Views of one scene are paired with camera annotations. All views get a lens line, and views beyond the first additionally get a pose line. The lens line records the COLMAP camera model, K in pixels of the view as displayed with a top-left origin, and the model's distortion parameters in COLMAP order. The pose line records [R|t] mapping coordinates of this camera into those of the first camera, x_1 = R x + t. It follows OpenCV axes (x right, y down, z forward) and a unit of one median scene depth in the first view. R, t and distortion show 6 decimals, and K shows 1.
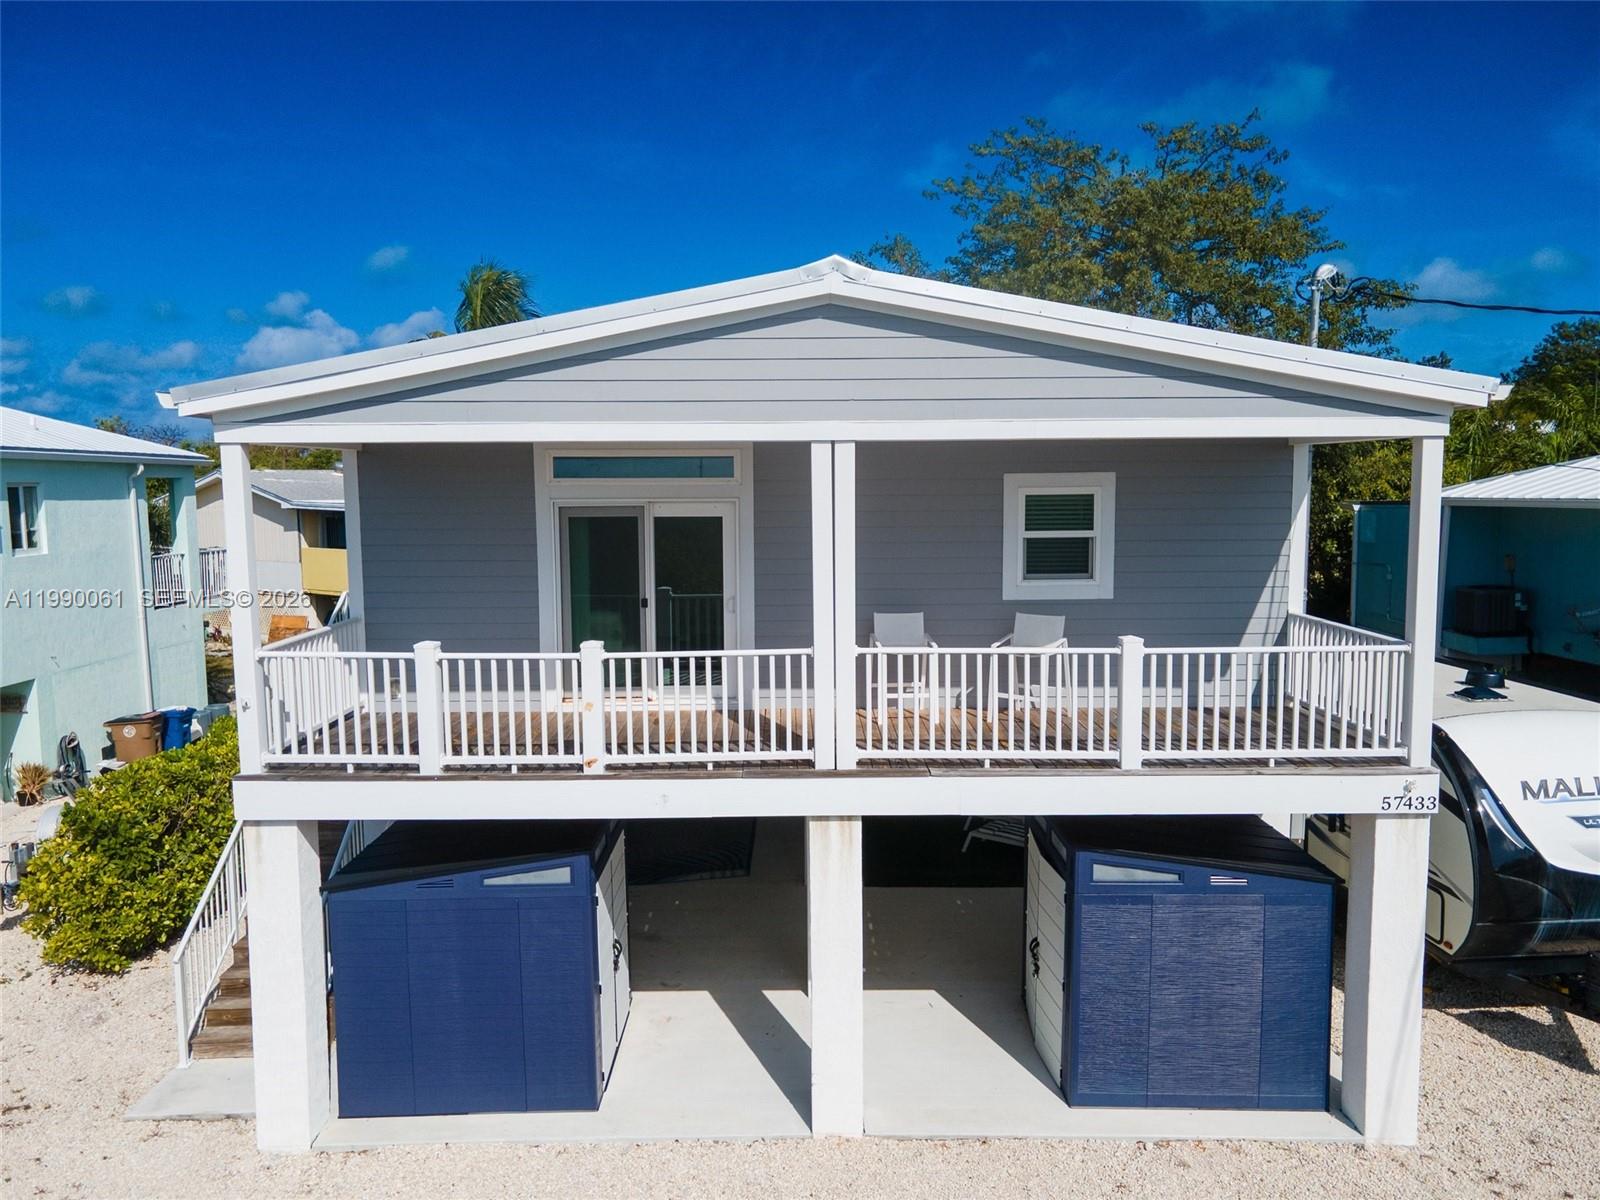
lens RADIAL K [[1164.2, 0, 806.2], [0, 1164.2, 609.7], [0, 0, 1]] dist [0.035176, 0.005495]
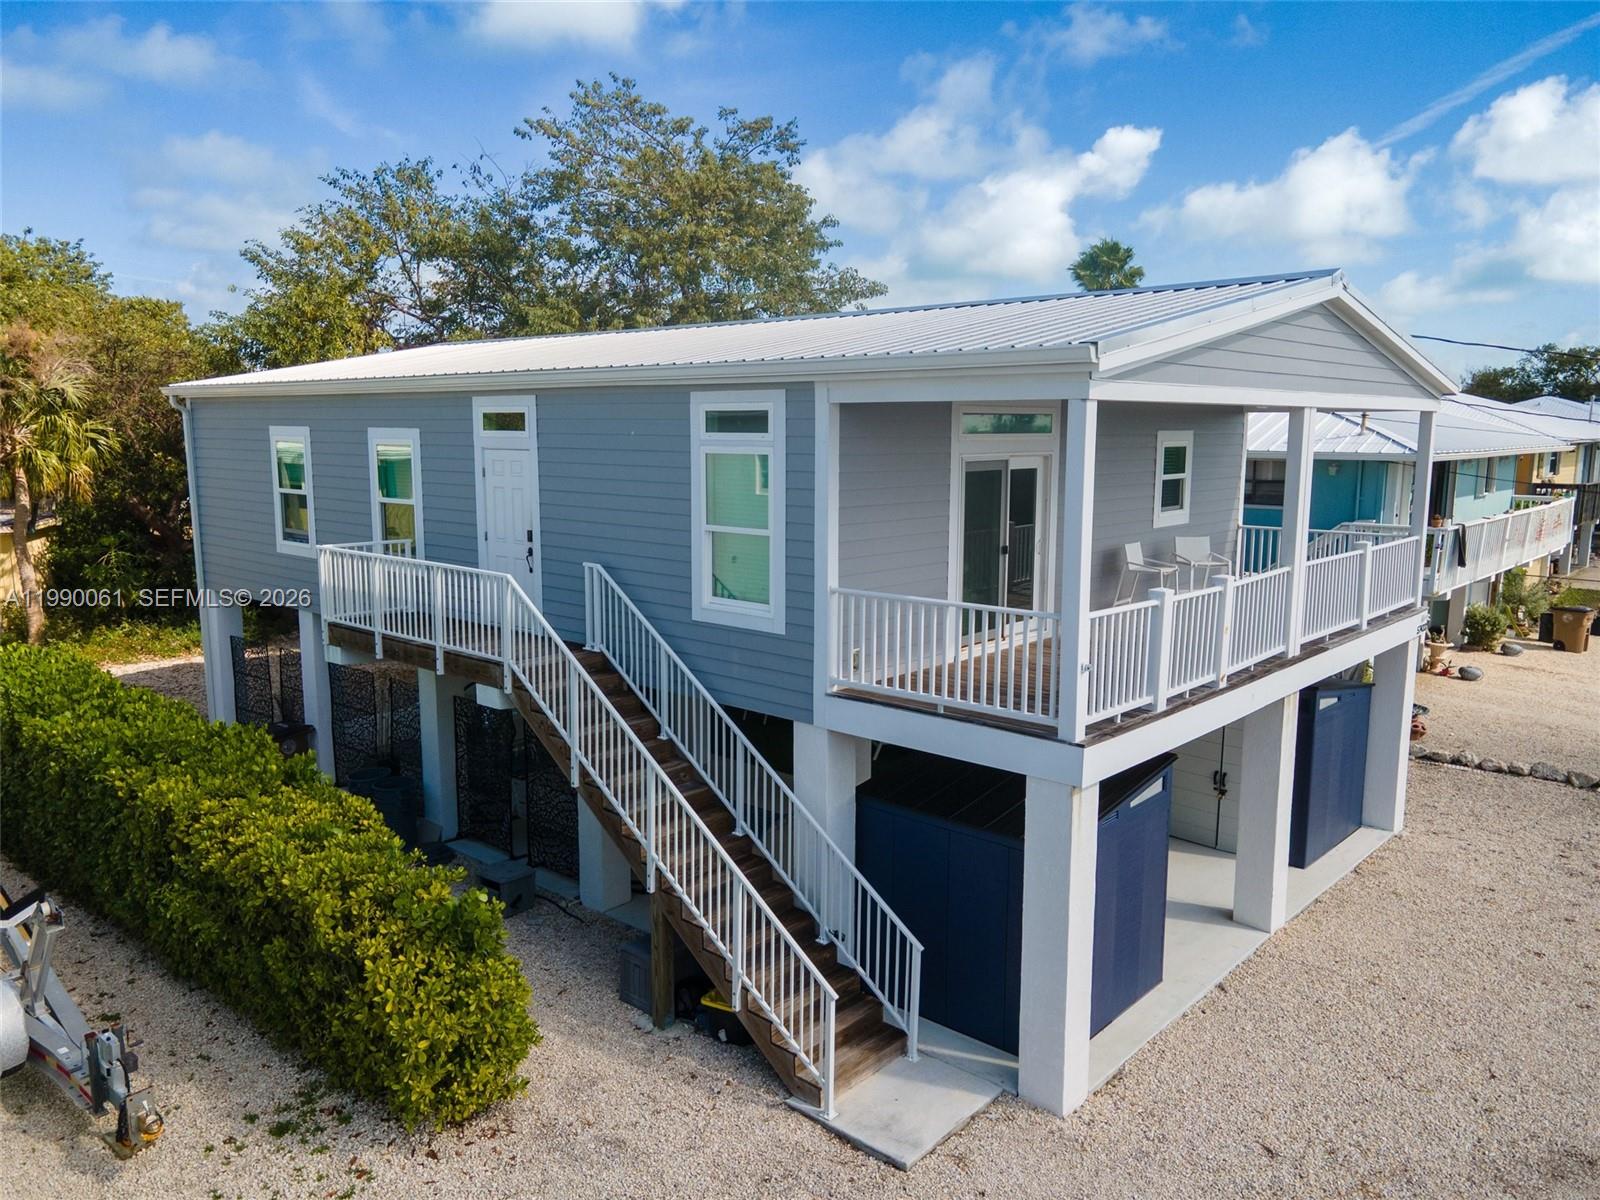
lens RADIAL K [[1164.2, 0, 806.2], [0, 1164.2, 609.7], [0, 0, 1]] dist [0.035176, 0.005495]
pose [[0.671441, -0.107432, 0.733229, -1.279577], [0.073854, 0.994211, 0.078041, -0.058789], [-0.737368, 0.001752, 0.675488, 0.491230]]
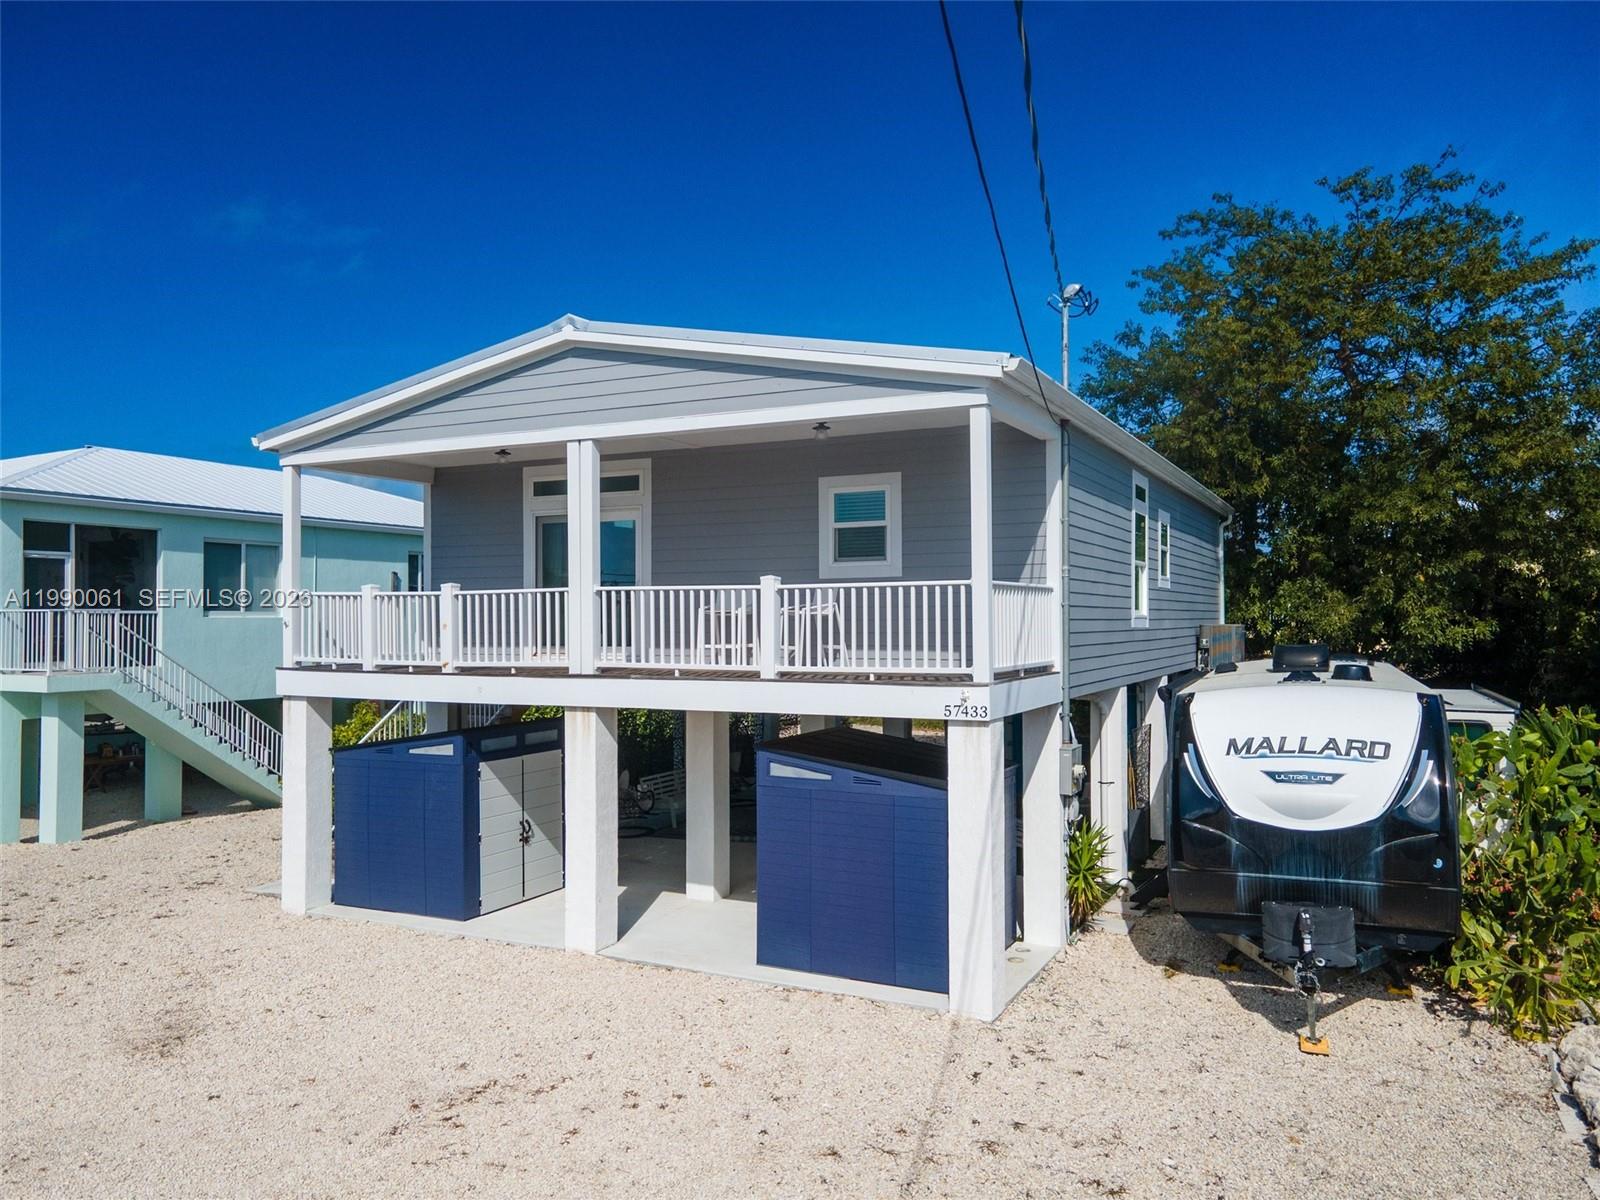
lens RADIAL K [[1164.2, 0, 806.2], [0, 1164.2, 609.7], [0, 0, 1]] dist [0.035176, 0.005495]
pose [[0.892492, -0.001328, -0.451061, 0.866515], [-0.050749, 0.993351, -0.103338, 0.185447], [0.448199, 0.115119, 0.886490, -0.119118]]
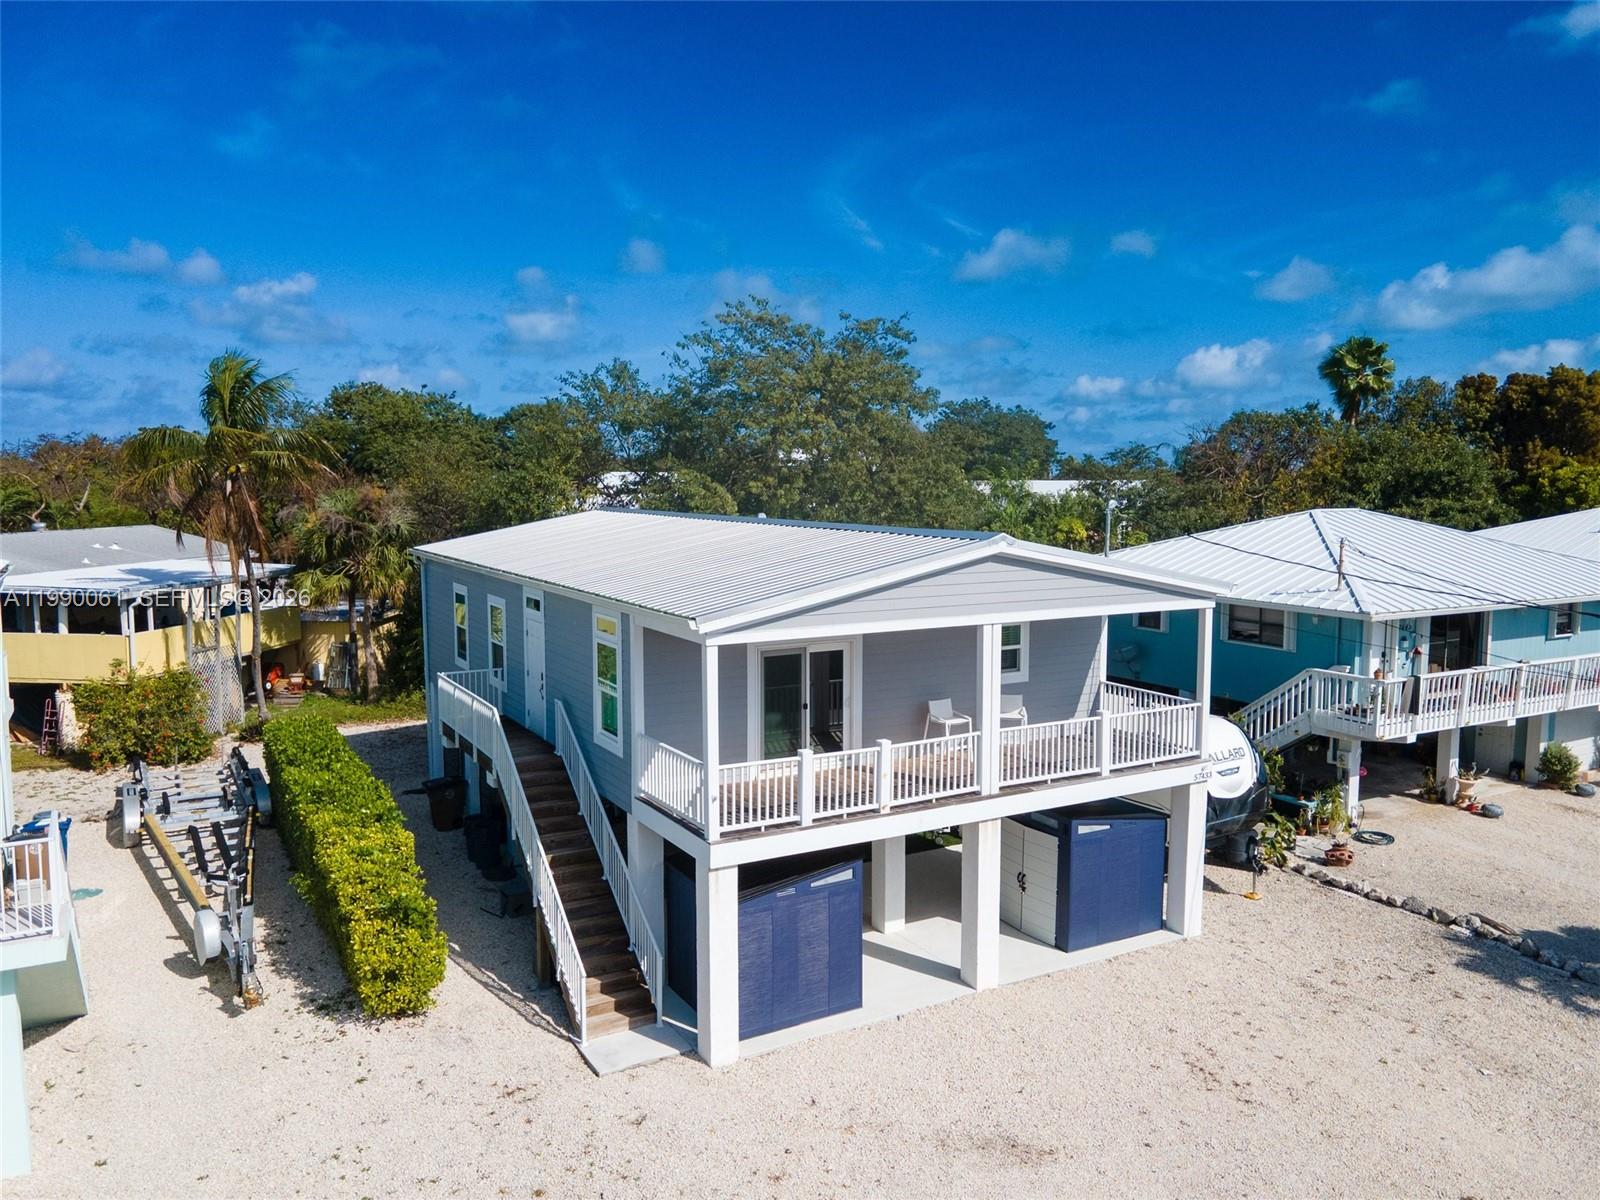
lens RADIAL K [[1164.2, 0, 806.2], [0, 1164.2, 609.7], [0, 0, 1]] dist [0.035176, 0.005495]
pose [[0.869374, -0.047994, 0.491819, -1.119463], [0.046427, 0.998803, 0.015400, -0.199801], [-0.491970, 0.009445, 0.870561, -0.494852]]
